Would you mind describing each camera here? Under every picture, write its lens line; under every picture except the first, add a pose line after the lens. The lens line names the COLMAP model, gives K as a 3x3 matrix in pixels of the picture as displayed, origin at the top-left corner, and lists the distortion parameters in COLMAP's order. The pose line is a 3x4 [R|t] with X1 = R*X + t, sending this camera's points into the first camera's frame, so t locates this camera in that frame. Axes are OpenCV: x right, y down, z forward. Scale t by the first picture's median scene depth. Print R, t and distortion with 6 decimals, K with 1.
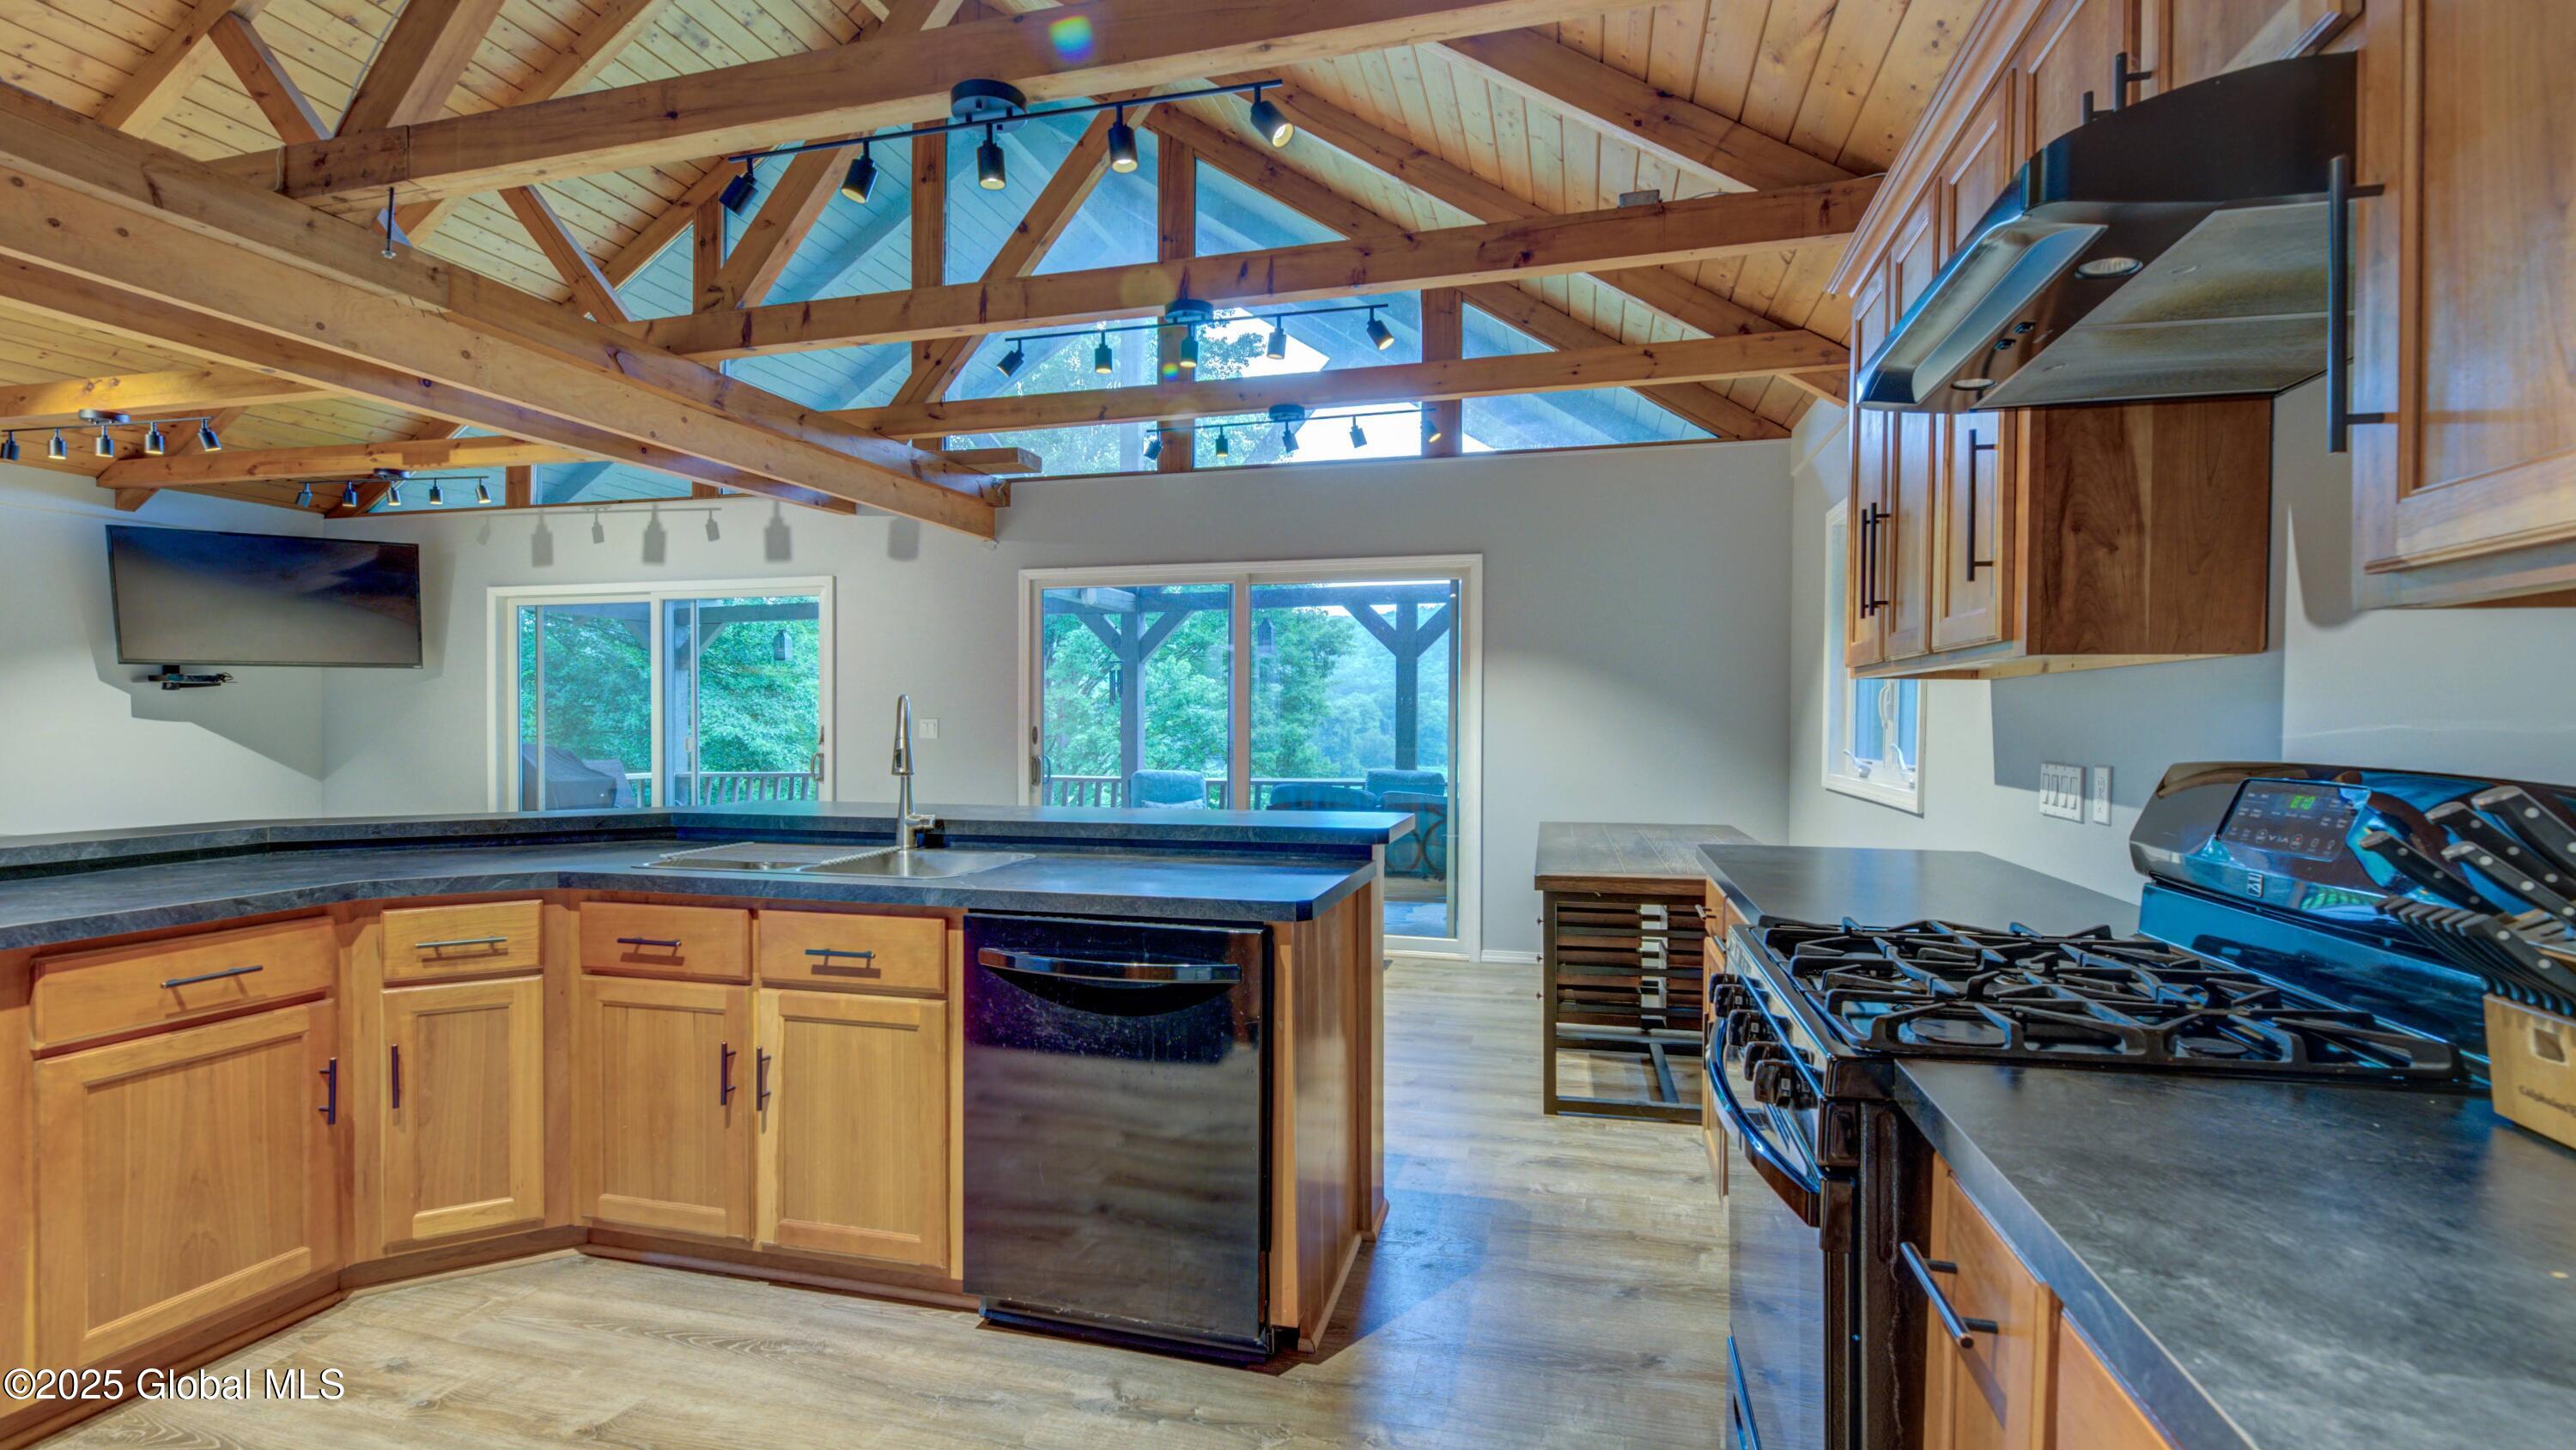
lens RADIAL K [[1107.6, 0, 1288.0], [0, 1107.6, 725.0], [0, 0, 1]] dist [0.031442, 0.000164]
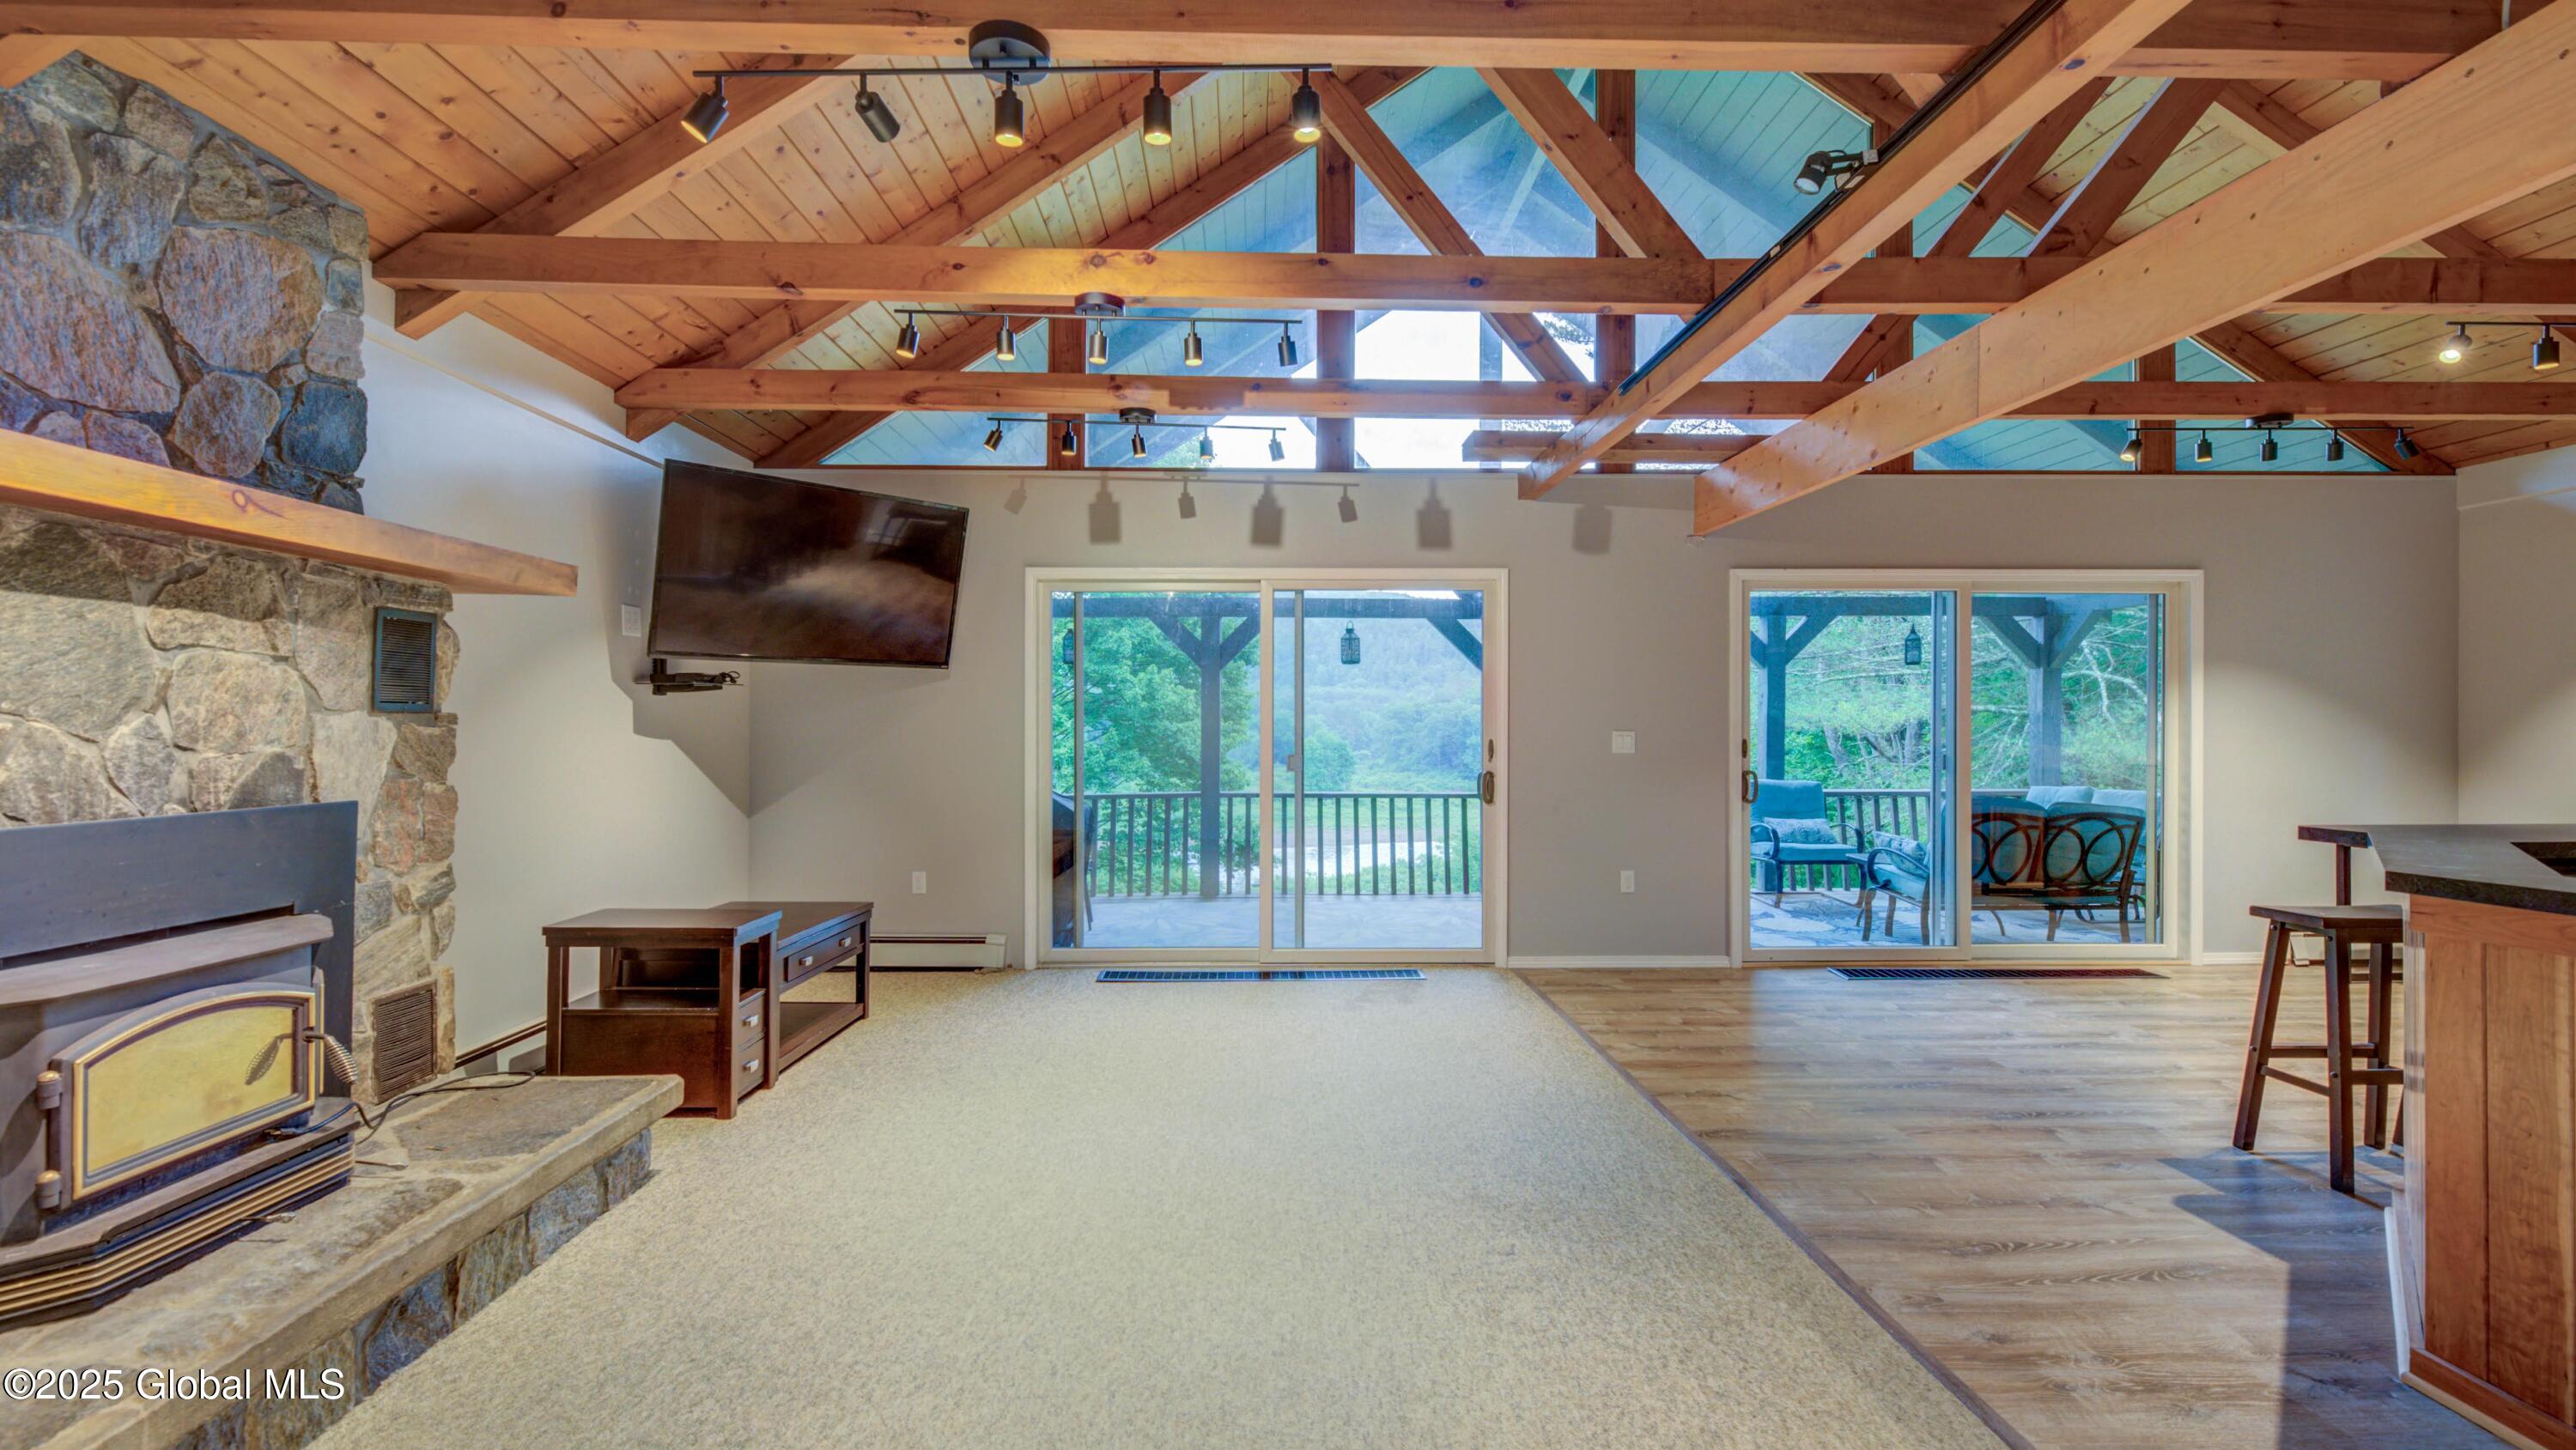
lens RADIAL K [[1095.8, 0, 1288.0], [0, 1095.8, 725.0], [0, 0, 1]] dist [0.020064, -0.000078]
pose [[0.958276, -0.000986, 0.285842, -0.794755], [0.003052, 0.999972, -0.006783, -0.005252], [-0.285827, 0.007373, 0.958253, 0.217411]]
